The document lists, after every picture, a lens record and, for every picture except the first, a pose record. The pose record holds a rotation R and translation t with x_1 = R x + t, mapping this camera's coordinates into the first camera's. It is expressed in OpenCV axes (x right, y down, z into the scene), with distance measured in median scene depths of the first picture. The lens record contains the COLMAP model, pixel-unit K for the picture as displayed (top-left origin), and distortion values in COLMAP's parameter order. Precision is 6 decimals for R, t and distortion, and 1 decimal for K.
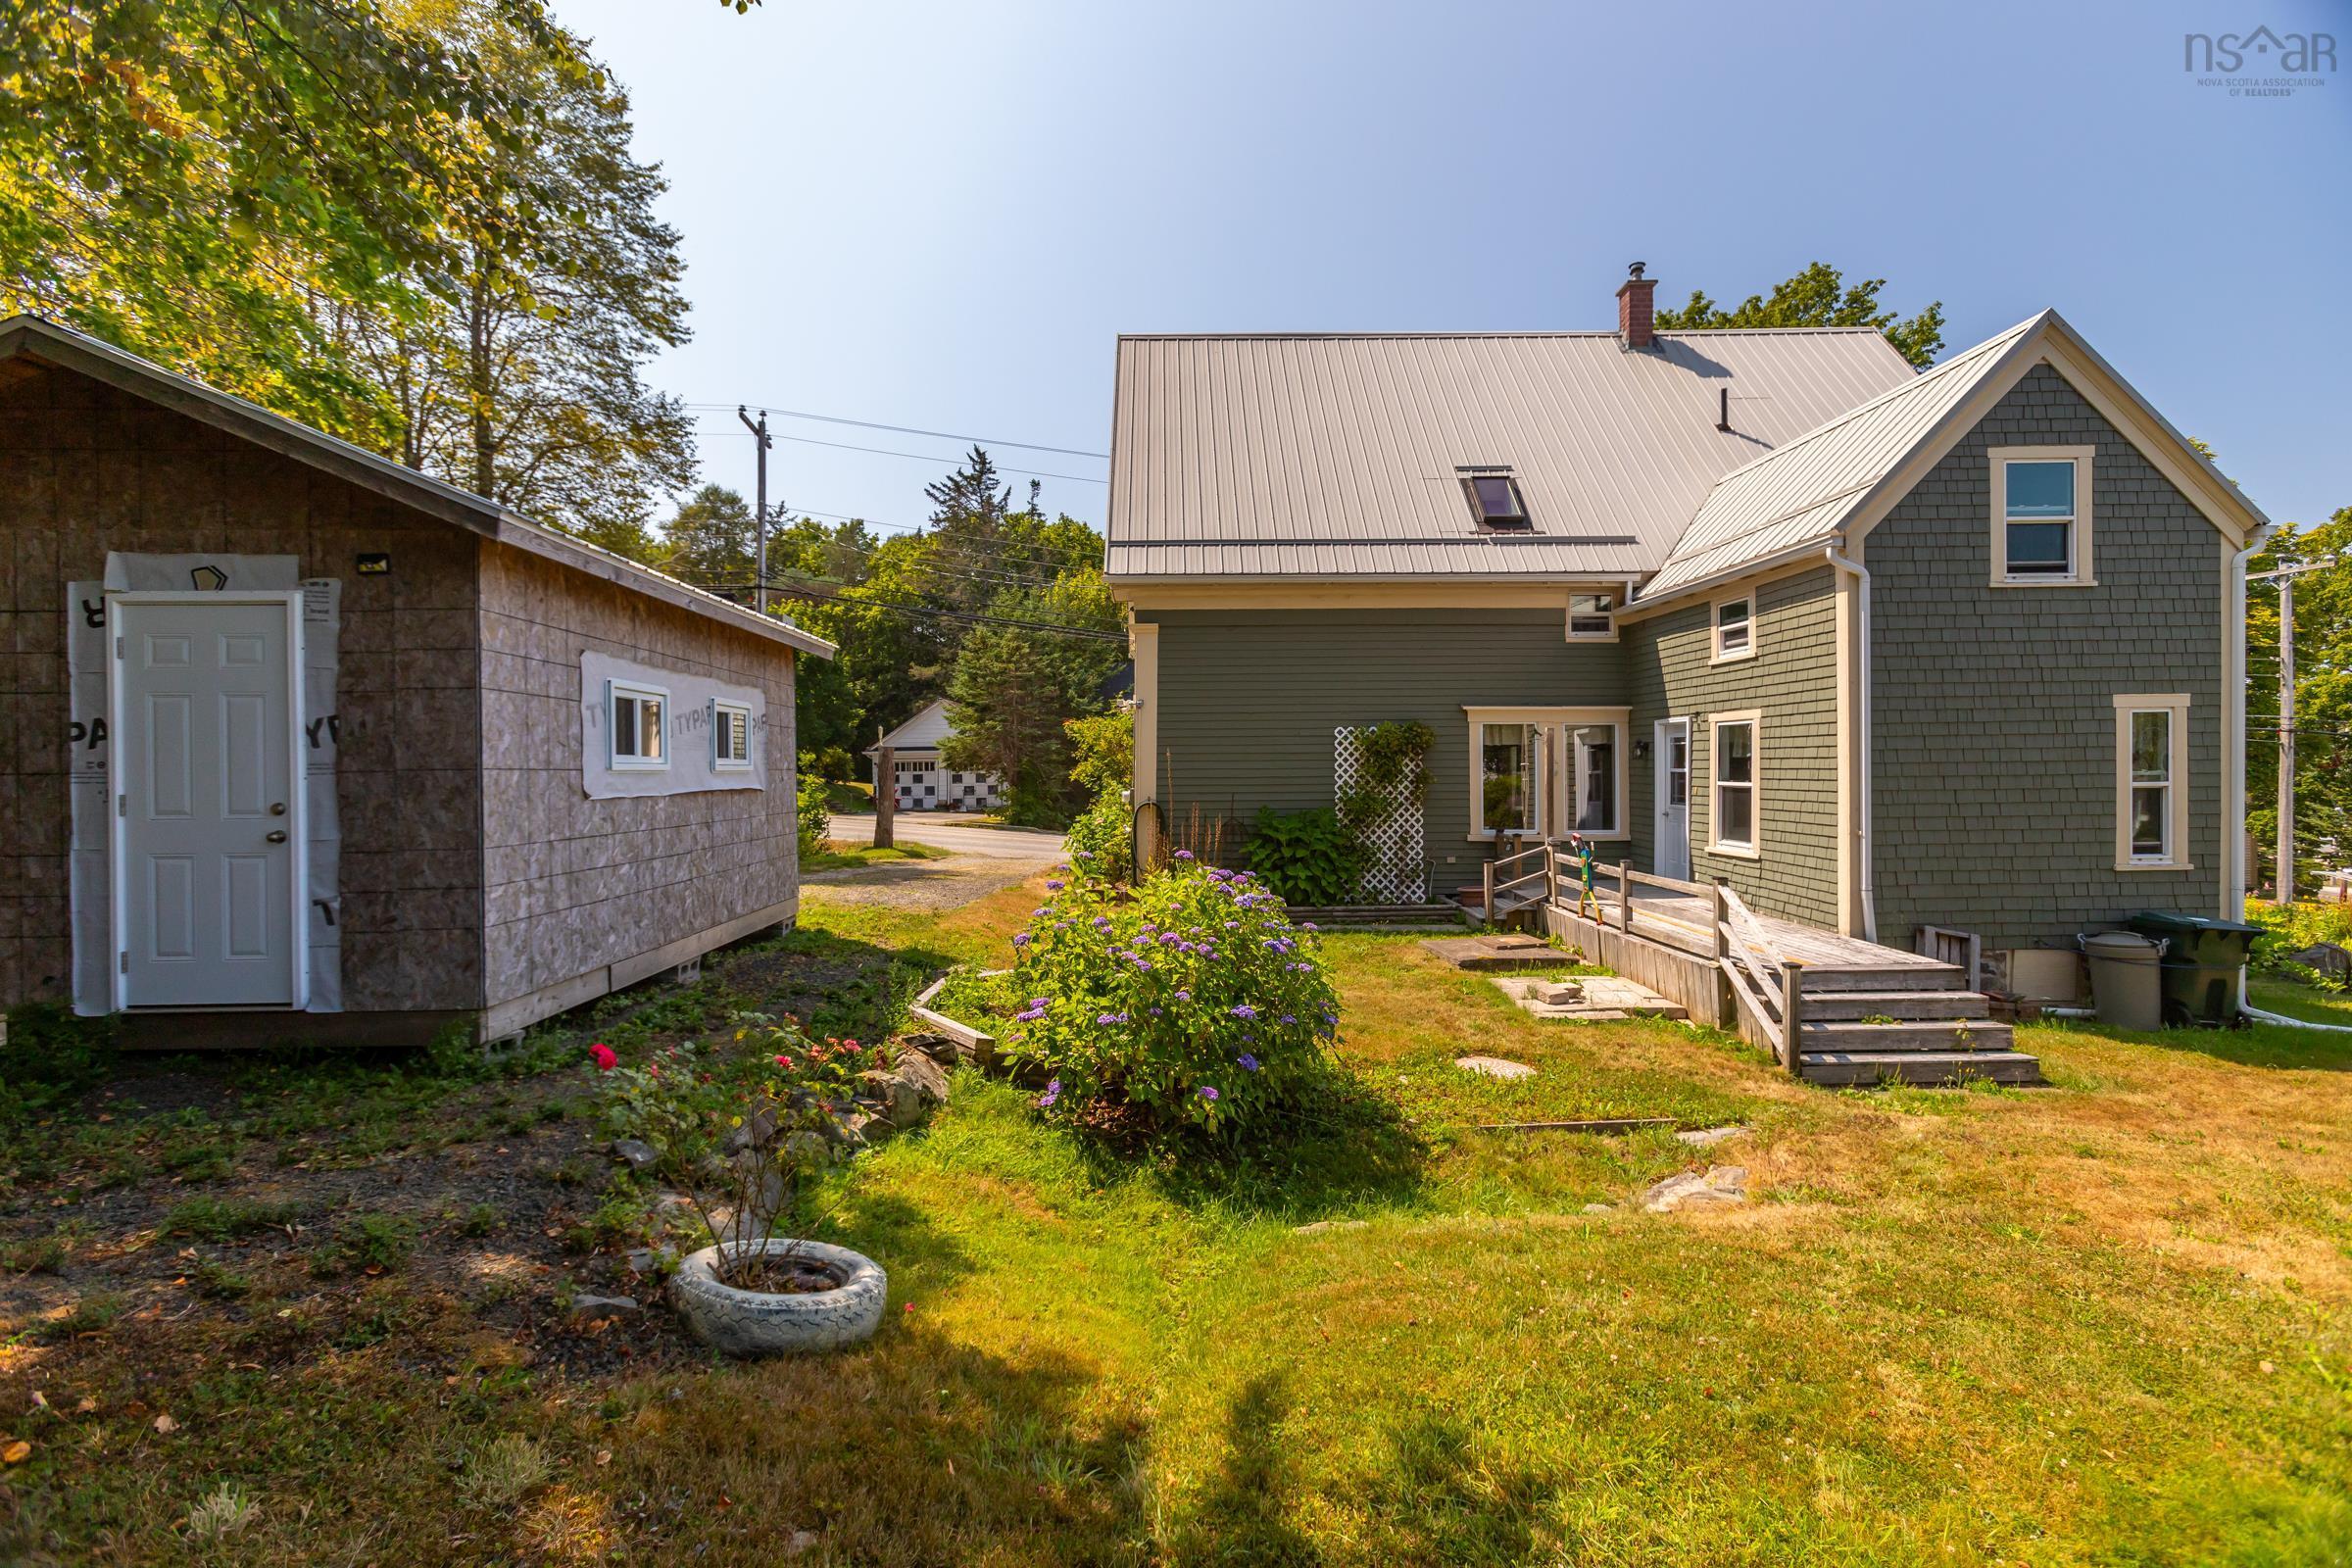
lens RADIAL K [[1039.5, 0, 1172.9], [0, 1039.5, 779.7], [0, 0, 1]] dist [-0.016597, 0.012132]
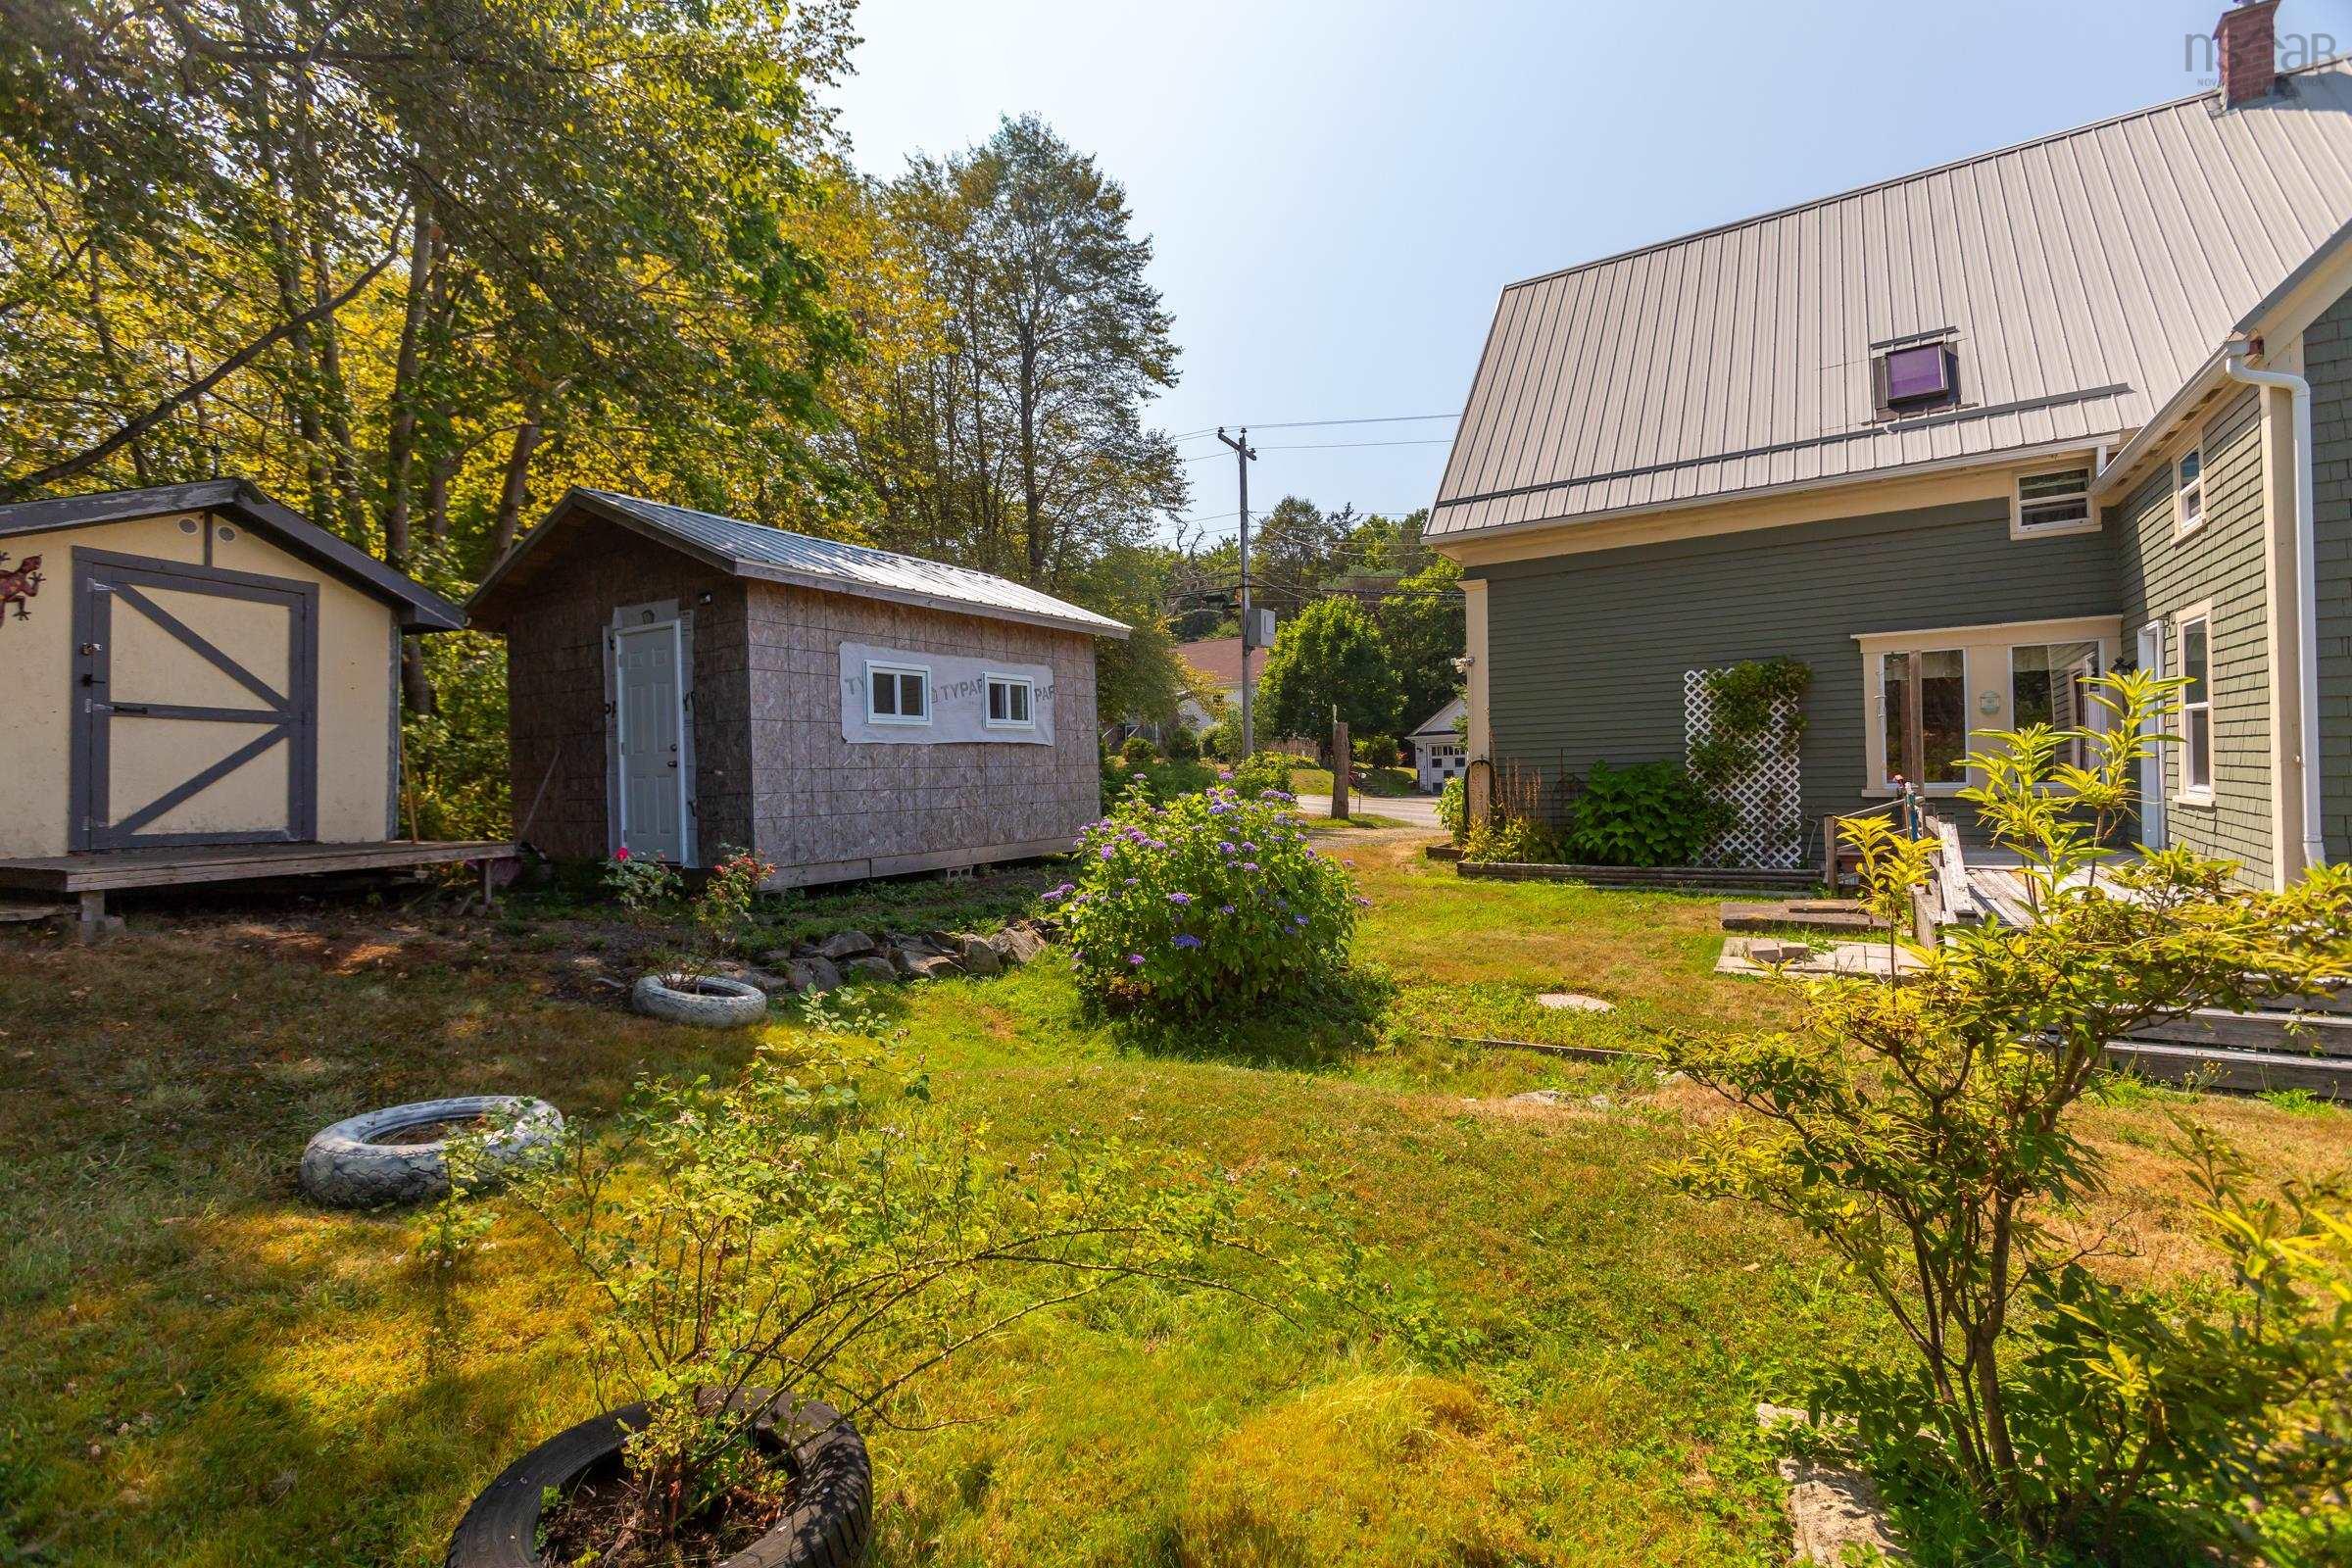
lens RADIAL K [[1062.8, 0, 1172.4], [0, 1062.8, 779.3], [0, 0, 1]] dist [-0.018558, 0.012505]
pose [[0.837734, -0.014225, -0.545893, 0.373278], [0.017873, 0.999839, 0.001374, 0.044455], [0.545786, -0.010908, 0.837853, -0.006582]]
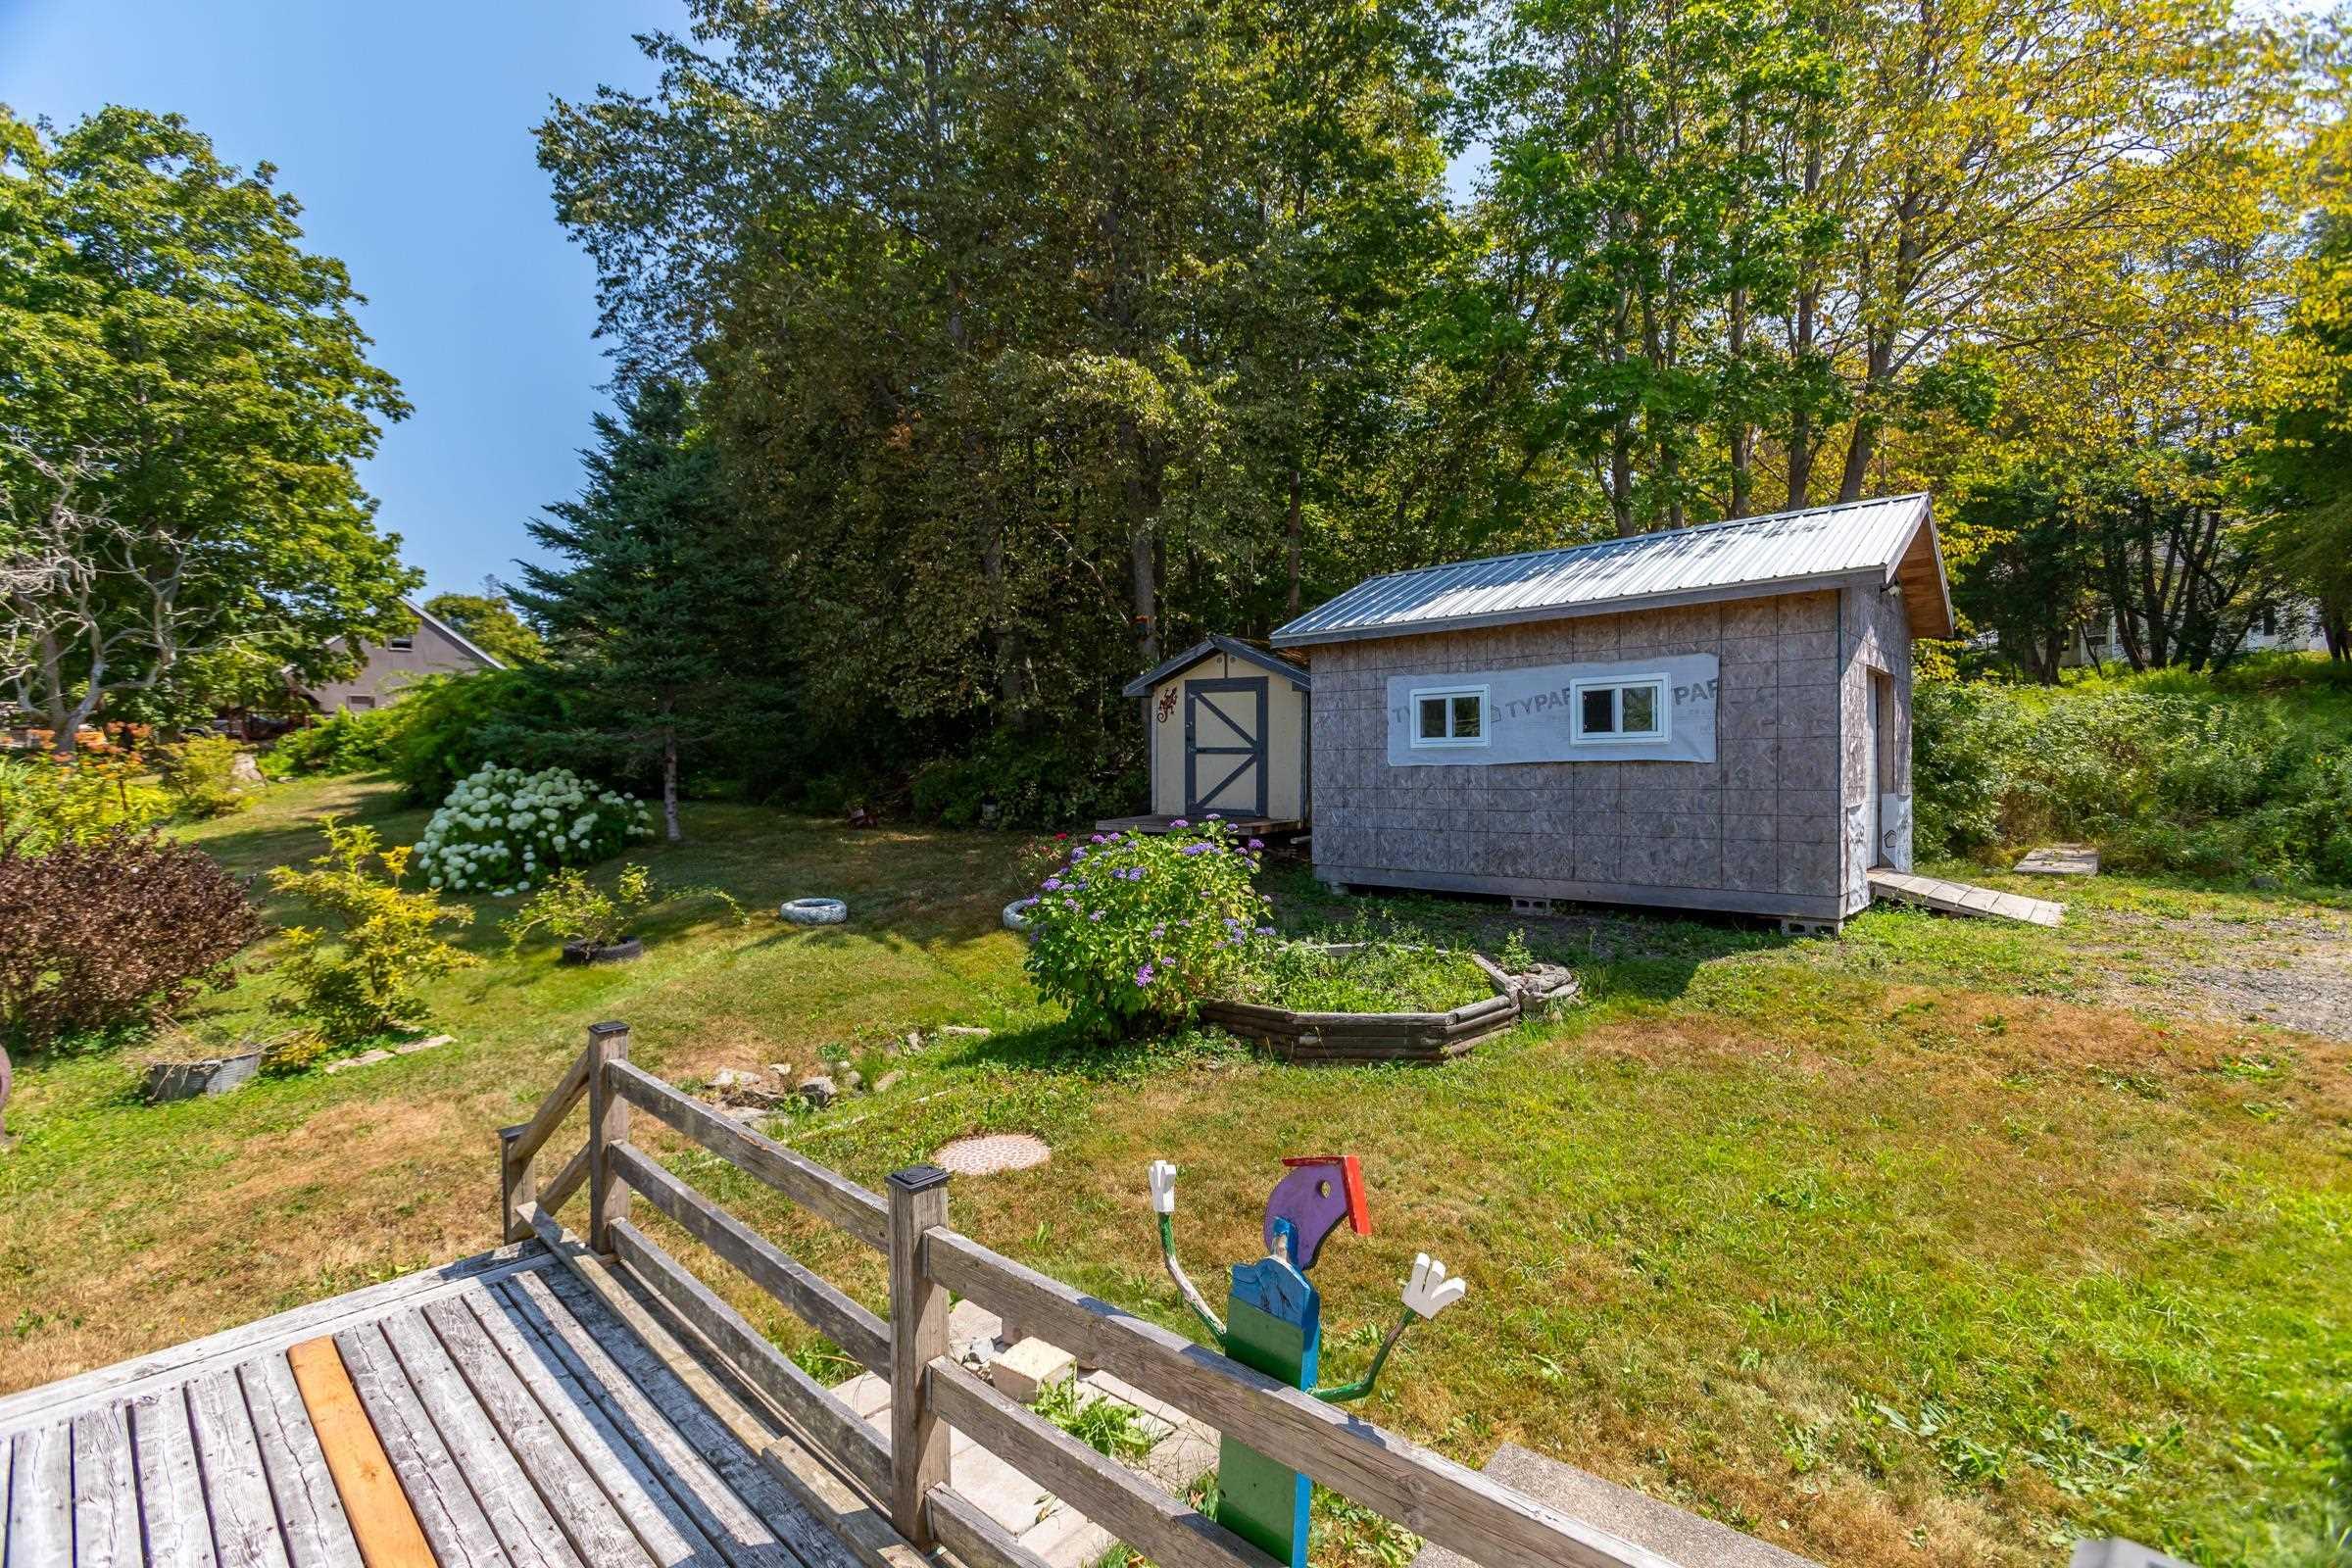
lens RADIAL K [[1045.0, 0, 1176.0], [0, 1045.0, 784.0], [0, 0, 1]] dist [-0.027709, 0.024101]
pose [[-0.697659, 0.020041, -0.716150, 0.505805], [0.004674, 0.999715, 0.023422, 0.004052], [0.716415, 0.012993, -0.697553, 1.109300]]
